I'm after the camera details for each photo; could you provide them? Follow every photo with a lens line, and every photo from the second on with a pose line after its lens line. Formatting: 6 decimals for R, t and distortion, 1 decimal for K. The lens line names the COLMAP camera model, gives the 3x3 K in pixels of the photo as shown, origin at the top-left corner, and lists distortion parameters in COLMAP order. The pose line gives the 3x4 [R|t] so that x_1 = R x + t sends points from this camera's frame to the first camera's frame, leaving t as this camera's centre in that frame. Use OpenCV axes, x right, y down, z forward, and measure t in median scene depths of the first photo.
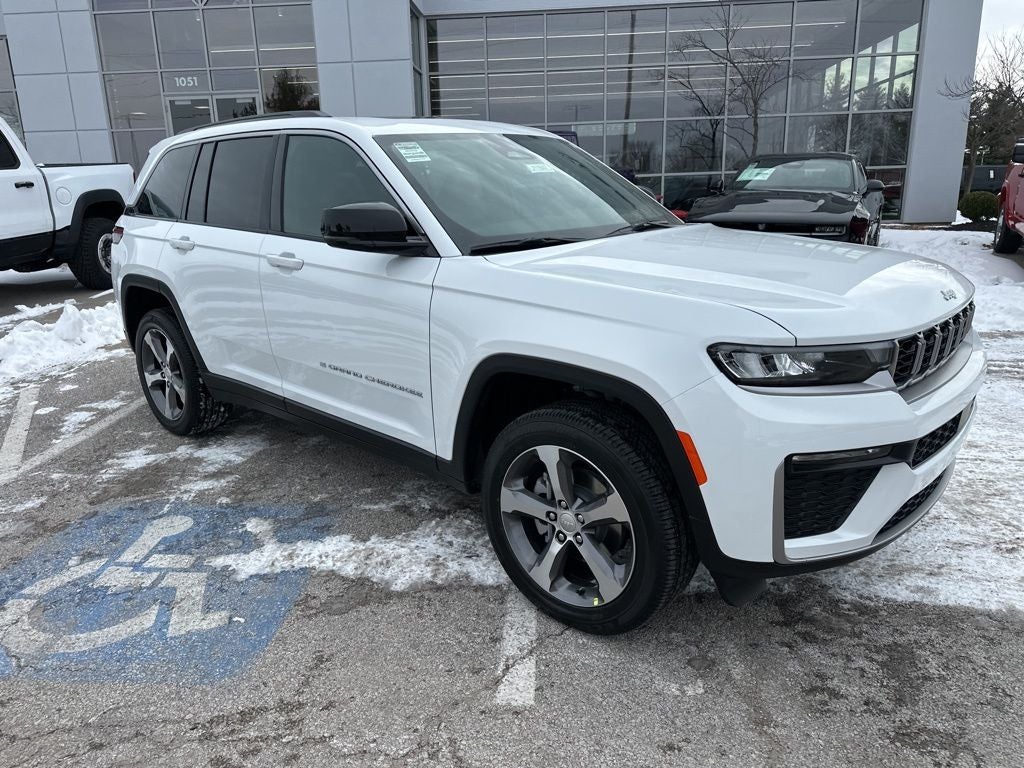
lens RADIAL K [[717.9, 0, 508.1], [0, 717.9, 393.2], [0, 0, 1]] dist [0.042603, -0.047958]
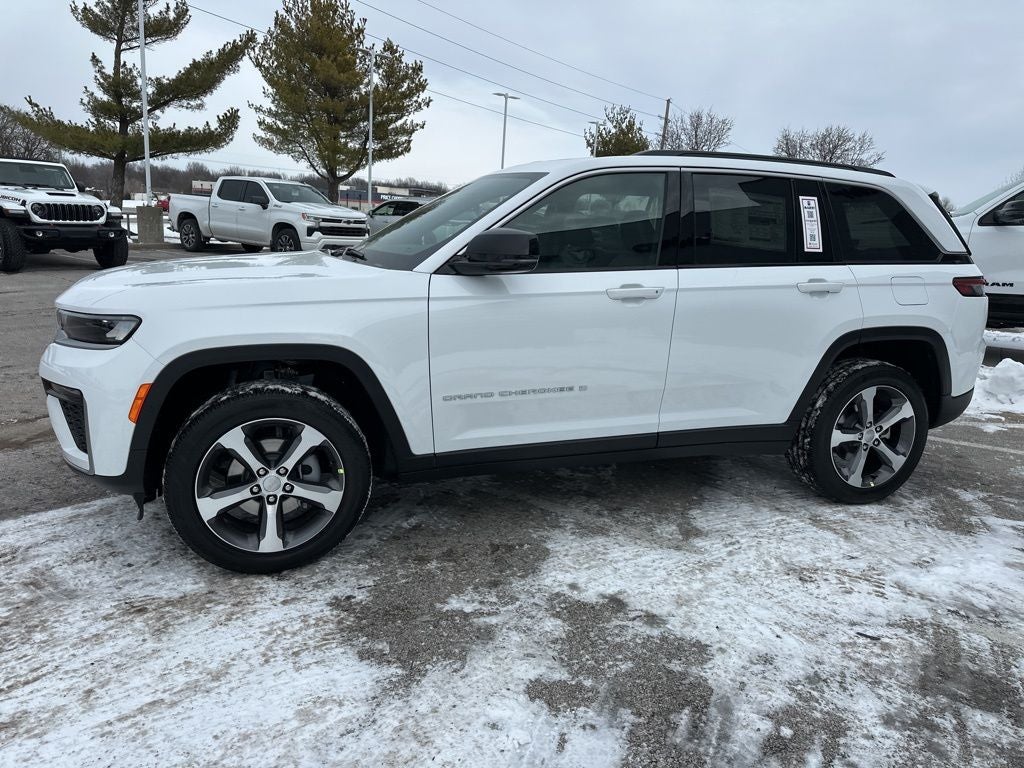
lens RADIAL K [[716.1, 0, 510.5], [0, 716.1, 379.2], [0, 0, 1]] dist [0.045680, -0.051536]
pose [[-0.494150, 0.187512, -0.848914, 1.151719], [-0.275967, 0.892130, 0.357697, -0.573448], [0.824414, 0.411028, -0.389099, 1.876792]]
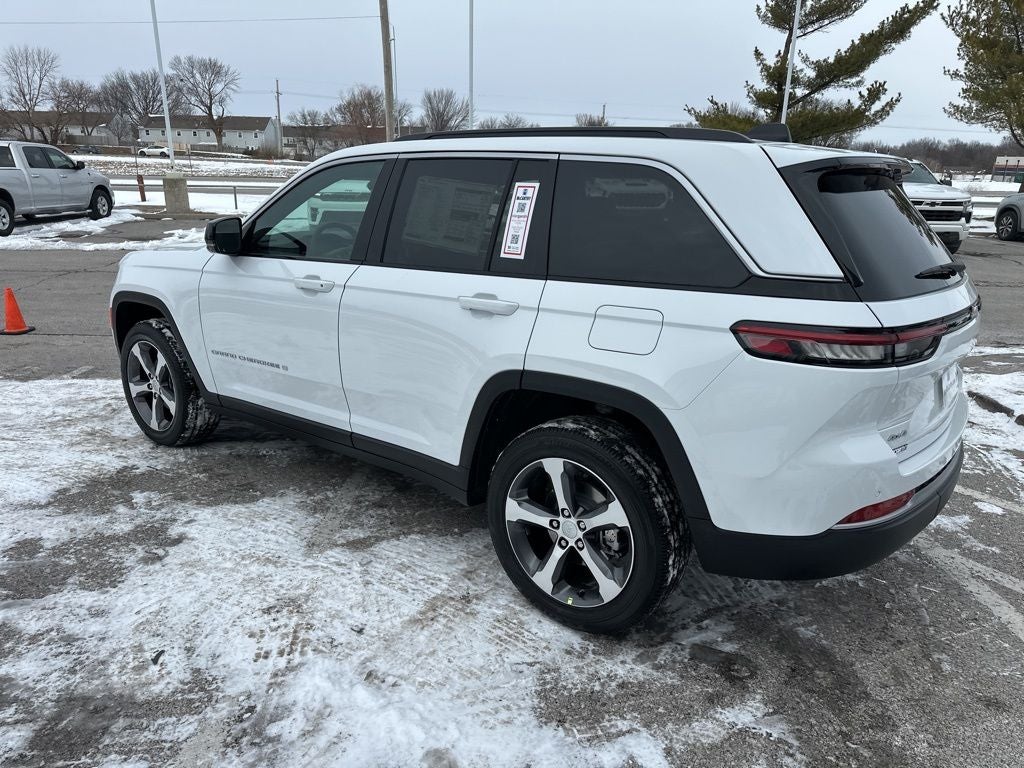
lens RADIAL K [[716.1, 0, 506.5], [0, 716.1, 385.3], [0, 0, 1]] dist [0.045680, -0.051536]
pose [[-0.997808, 0.021275, -0.062668, -0.137625], [-0.015914, 0.842005, 0.539235, -0.828436], [0.064239, 0.539050, -0.839820, 2.597884]]
